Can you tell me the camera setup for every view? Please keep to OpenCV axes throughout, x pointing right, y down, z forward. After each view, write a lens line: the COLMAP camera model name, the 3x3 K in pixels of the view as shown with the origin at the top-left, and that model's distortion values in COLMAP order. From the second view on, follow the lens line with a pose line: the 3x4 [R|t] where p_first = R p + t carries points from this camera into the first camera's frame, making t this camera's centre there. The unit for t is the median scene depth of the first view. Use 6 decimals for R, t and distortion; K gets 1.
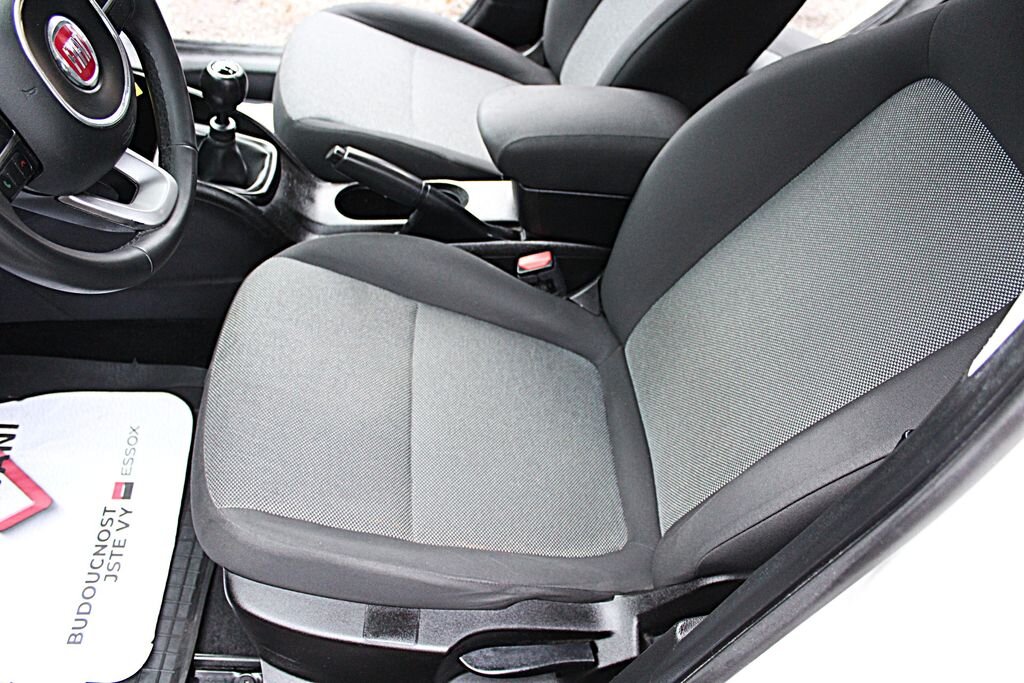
lens RADIAL K [[846.9, 0, 512.1], [0, 846.9, 345.9], [0, 0, 1]] dist [-0.167462, 0.145094]
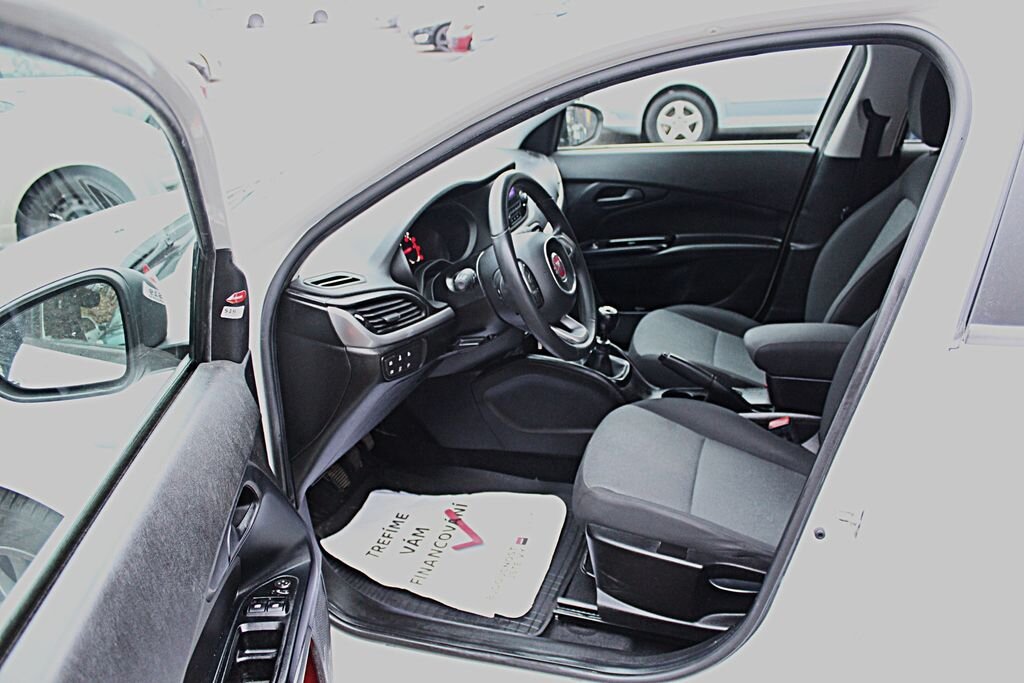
lens RADIAL K [[846.9, 0, 512.1], [0, 846.9, 345.9], [0, 0, 1]] dist [-0.167462, 0.145094]
pose [[0.925478, -0.026071, -0.377904, 0.171176], [-0.145716, 0.896361, -0.418693, 0.547099], [0.349654, 0.442558, 0.825763, -0.617247]]
